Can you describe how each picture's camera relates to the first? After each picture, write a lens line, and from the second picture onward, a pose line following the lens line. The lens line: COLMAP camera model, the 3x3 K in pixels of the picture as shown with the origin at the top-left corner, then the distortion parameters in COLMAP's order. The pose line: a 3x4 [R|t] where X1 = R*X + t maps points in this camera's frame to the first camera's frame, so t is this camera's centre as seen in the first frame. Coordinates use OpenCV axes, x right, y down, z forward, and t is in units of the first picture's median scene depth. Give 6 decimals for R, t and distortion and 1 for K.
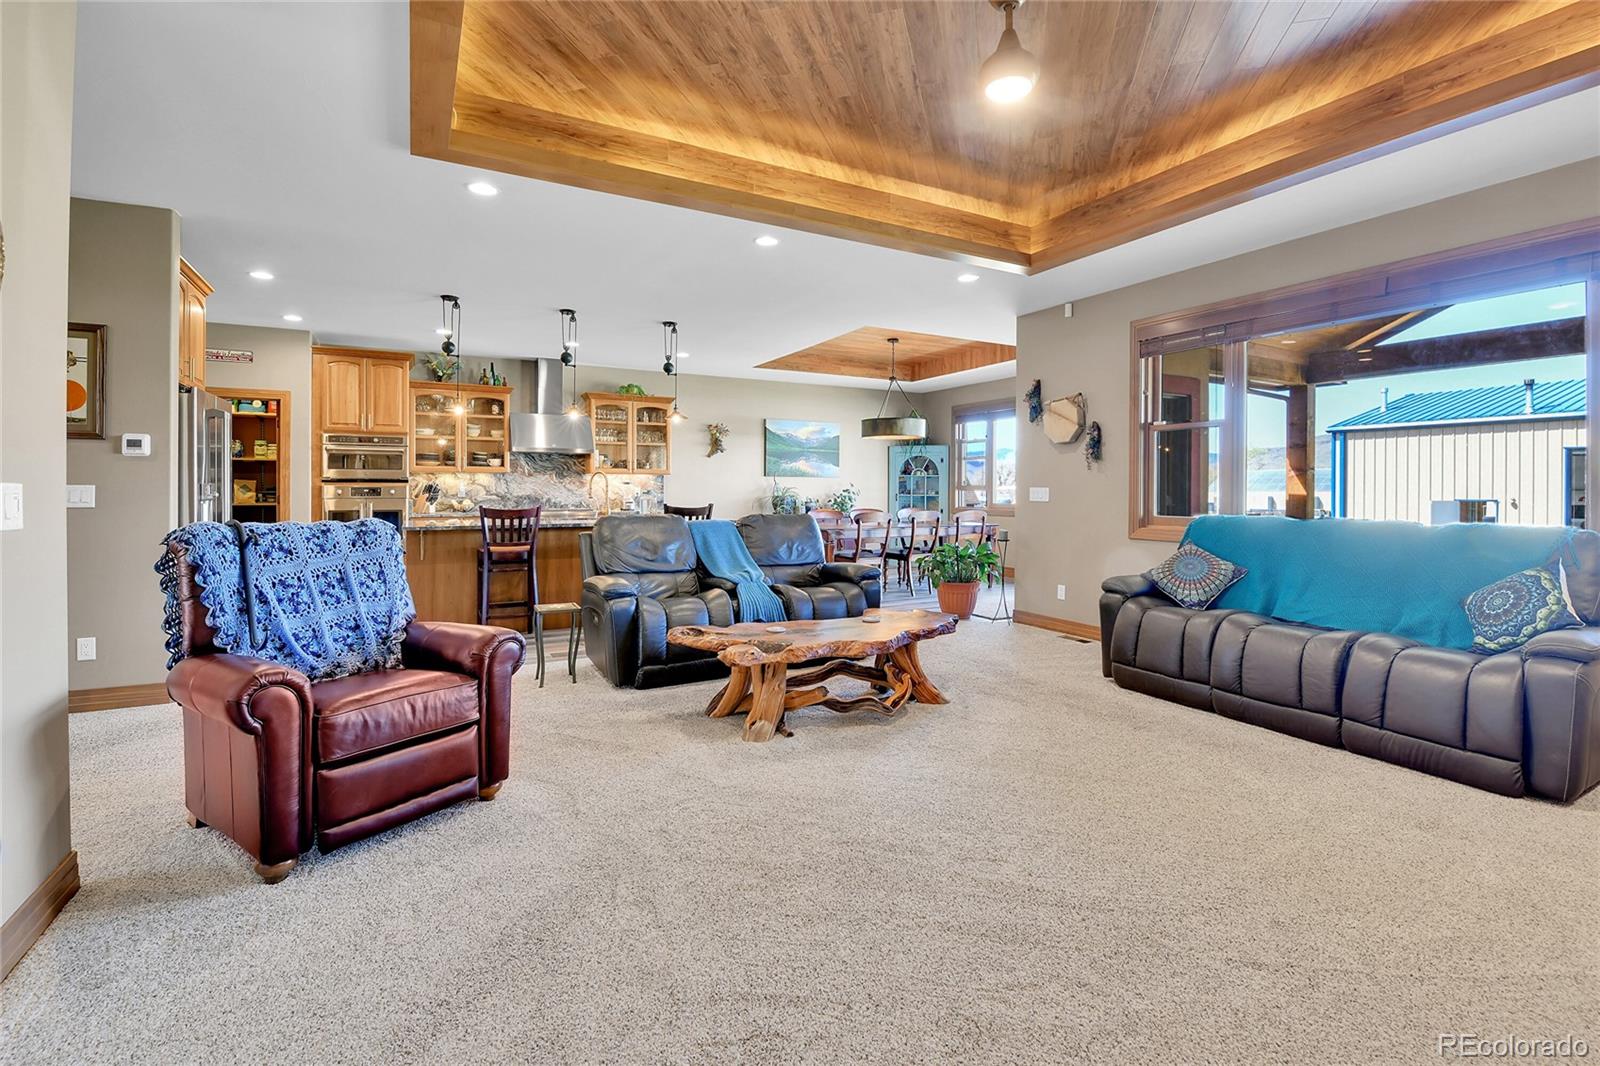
lens RADIAL K [[696.8, 0, 759.7], [0, 696.8, 483.0], [0, 0, 1]] dist [-0.018013, -0.001689]
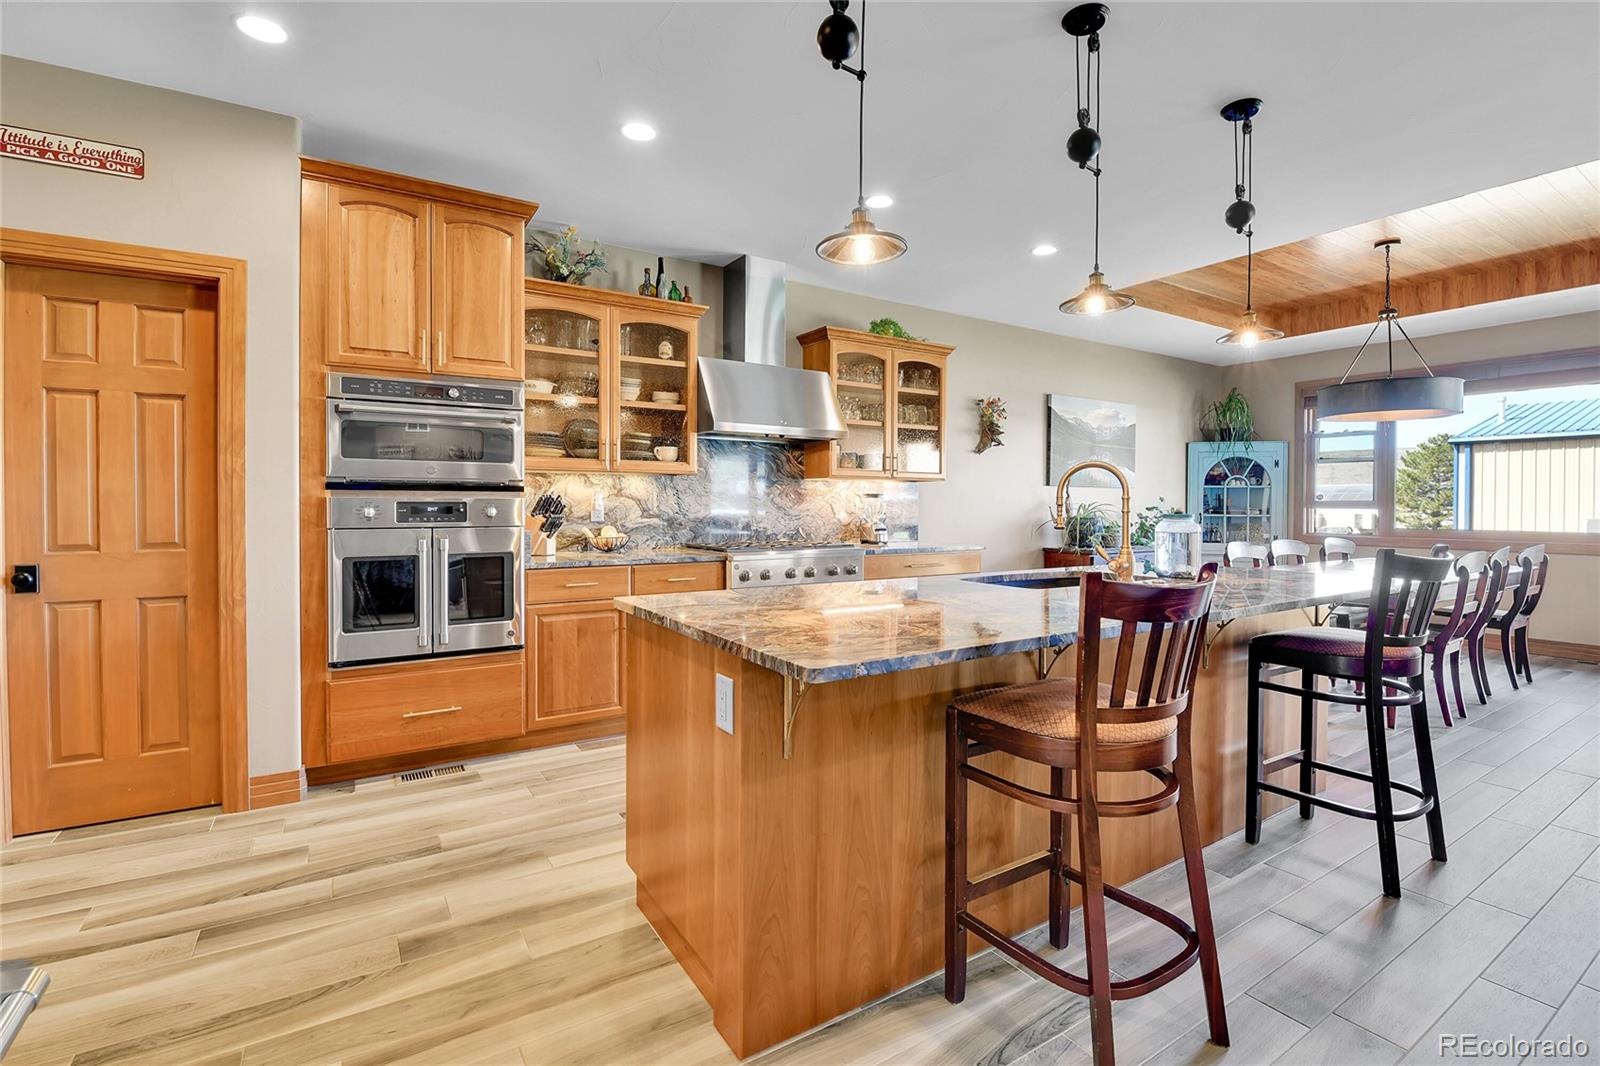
lens RADIAL K [[696.8, 0, 787.7], [0, 696.8, 509.8], [0, 0, 1]] dist [-0.018013, -0.001689]
pose [[0.995513, 0.002346, 0.094600, -0.346959], [-0.004058, 0.999831, 0.017909, 0.002279], [-0.094542, -0.018213, 0.995354, 0.490169]]
